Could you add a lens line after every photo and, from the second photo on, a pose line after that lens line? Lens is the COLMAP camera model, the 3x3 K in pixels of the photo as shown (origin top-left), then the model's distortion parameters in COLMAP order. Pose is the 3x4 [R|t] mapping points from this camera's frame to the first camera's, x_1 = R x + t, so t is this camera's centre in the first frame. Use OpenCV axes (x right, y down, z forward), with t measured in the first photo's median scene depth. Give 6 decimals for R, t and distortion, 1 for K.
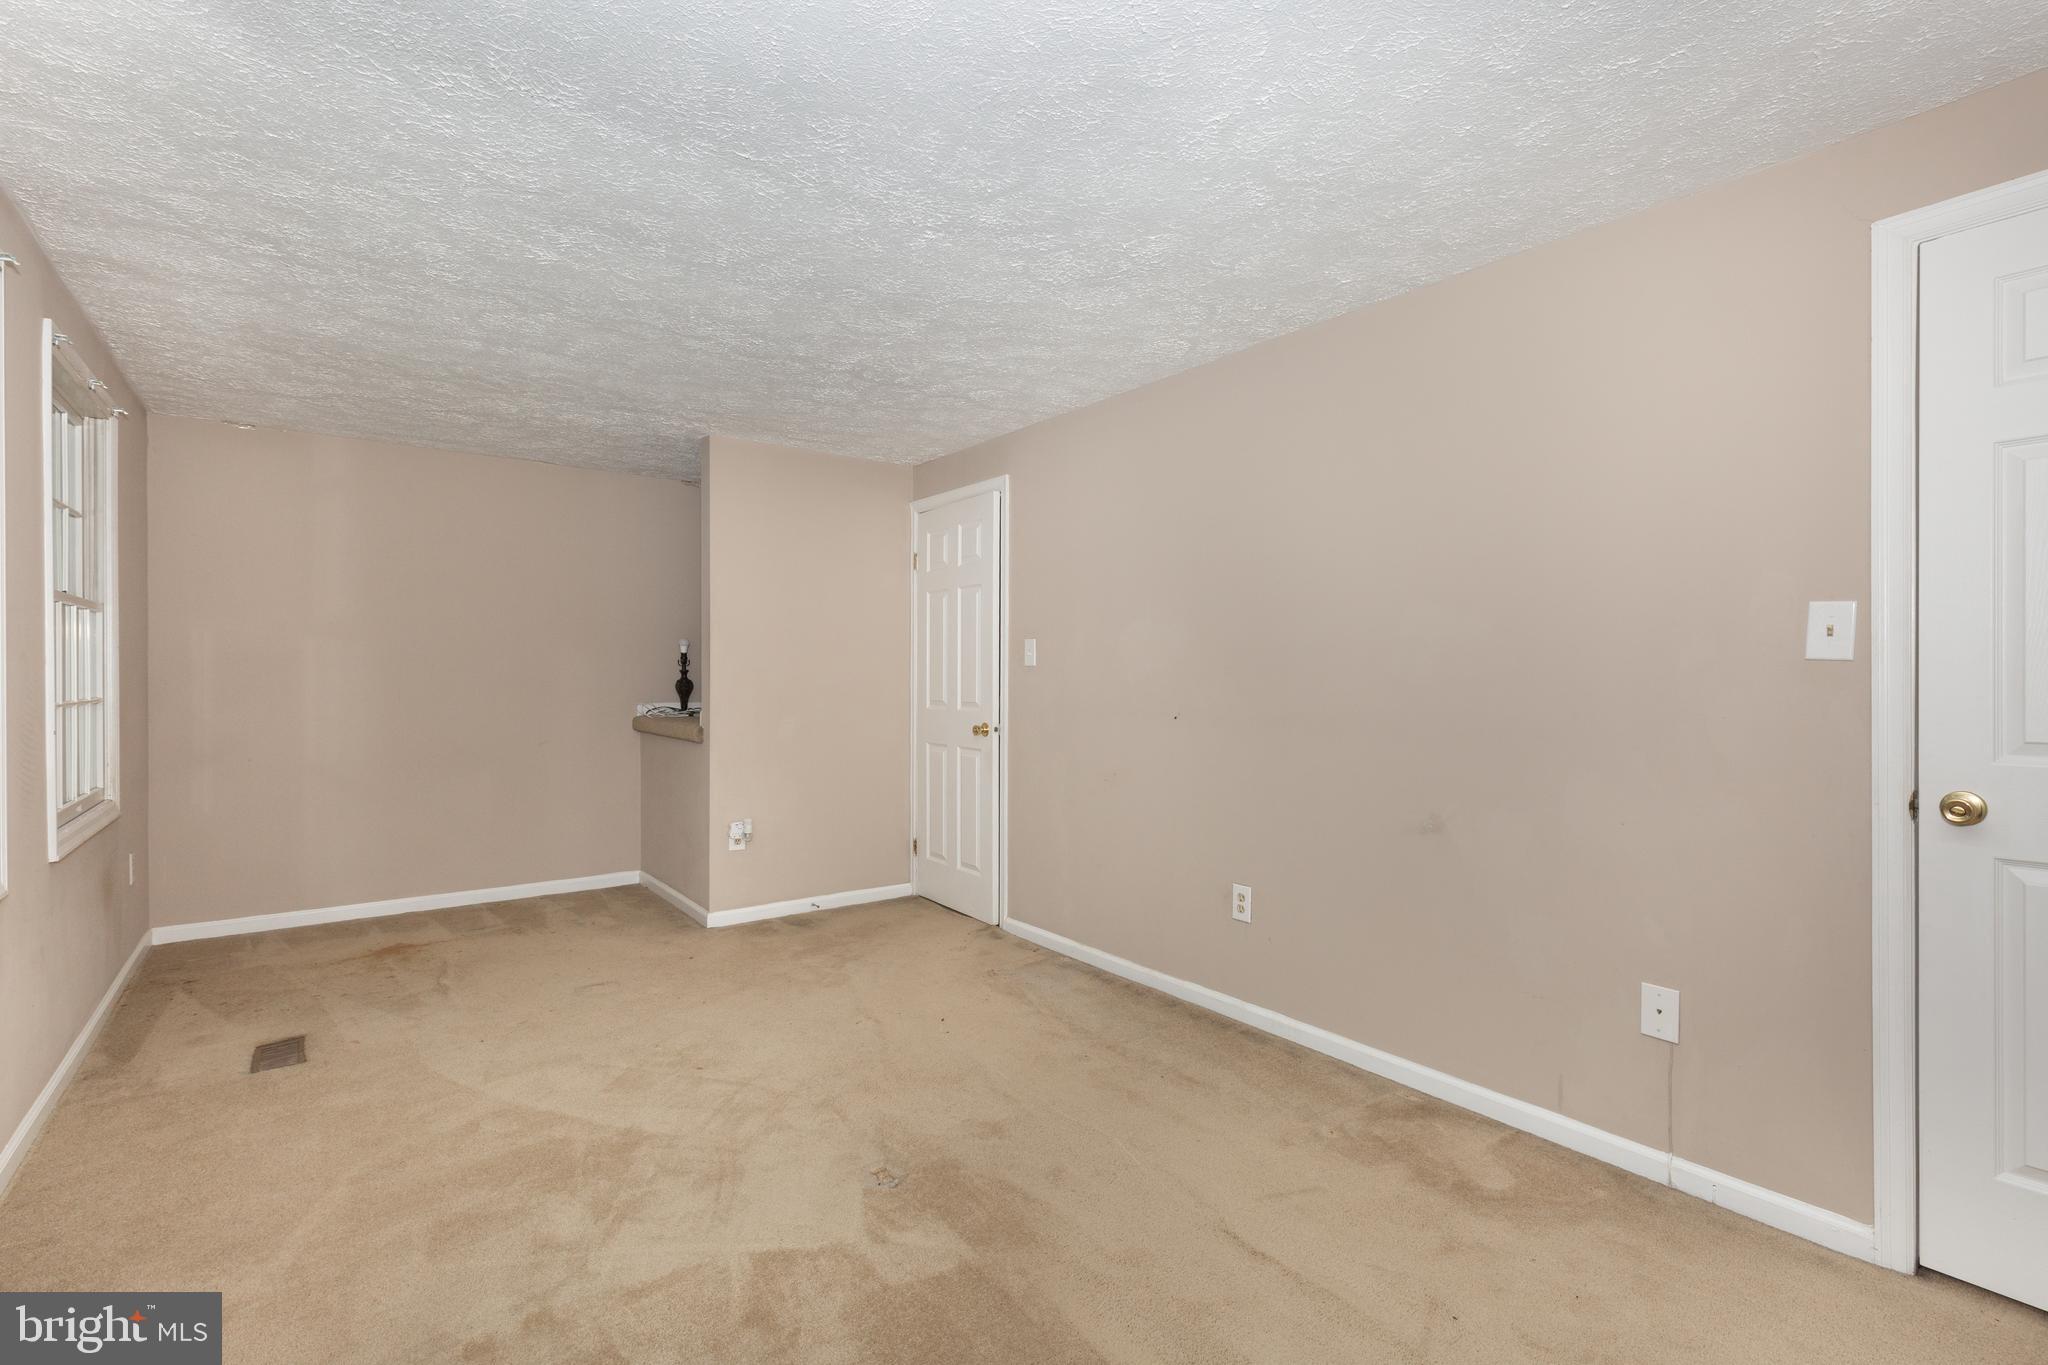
lens RADIAL K [[942.2, 0, 1024.0], [0, 942.2, 682.5], [0, 0, 1]] dist [0.031815, -0.000176]
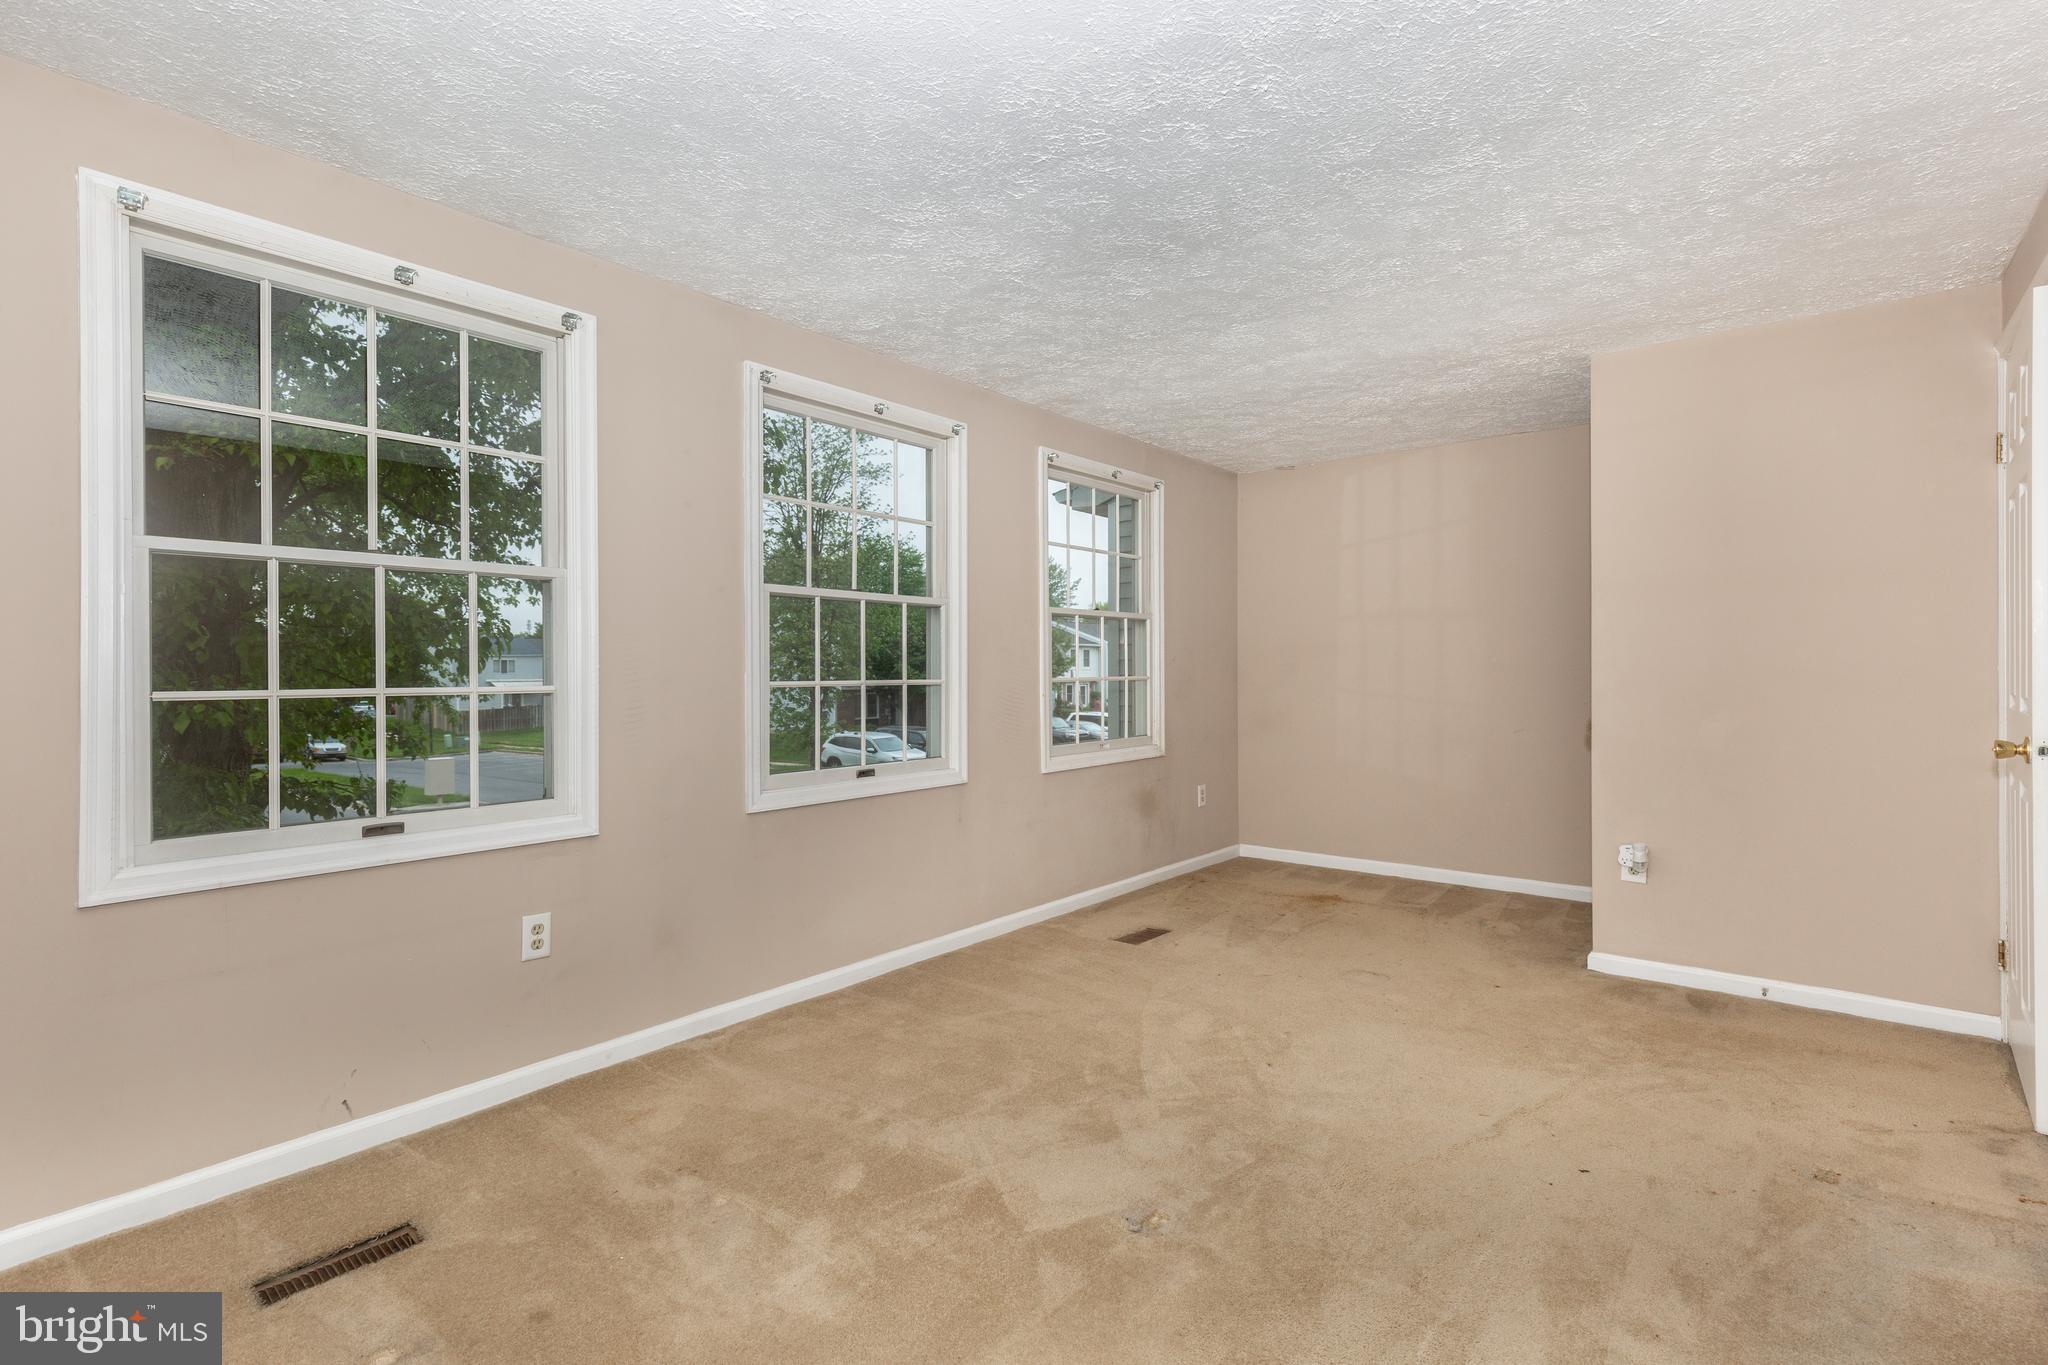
lens RADIAL K [[965.9, 0, 1032.1], [0, 965.9, 664.0], [0, 0, 1]] dist [0.001502, 0.001481]
pose [[0.244771, -0.008946, -0.969540, 0.432170], [-0.002630, 0.999948, -0.009890, 0.011661], [0.969577, 0.004970, 0.244735, 0.423991]]
